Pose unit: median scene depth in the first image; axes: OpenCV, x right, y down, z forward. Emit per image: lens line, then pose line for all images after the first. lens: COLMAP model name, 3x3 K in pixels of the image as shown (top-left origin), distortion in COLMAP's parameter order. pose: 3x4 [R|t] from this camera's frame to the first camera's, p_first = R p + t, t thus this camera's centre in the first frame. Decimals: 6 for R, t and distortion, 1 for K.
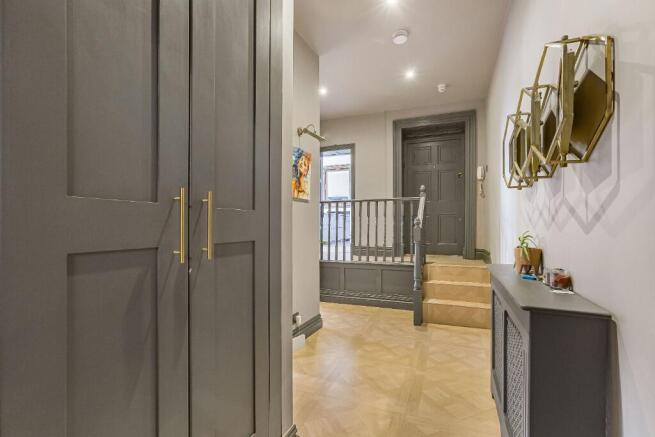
lens RADIAL K [[307.4, 0, 323.8], [0, 307.4, 224.4], [0, 0, 1]] dist [-0.000857, 0.000212]
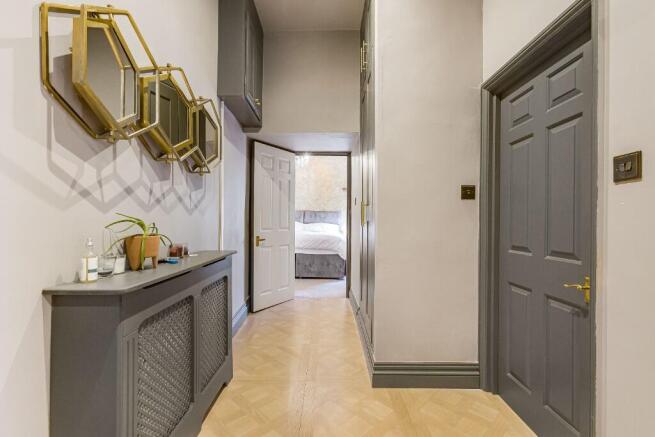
lens RADIAL K [[298.1, 0, 326.3], [0, 298.1, 220.0], [0, 0, 1]] dist [0.000709, 0.001293]
pose [[-0.920061, -0.003004, -0.391764, 0.233260], [-0.003858, 0.999992, 0.001395, 0.014781], [0.391757, 0.002795, -0.920065, 0.807008]]
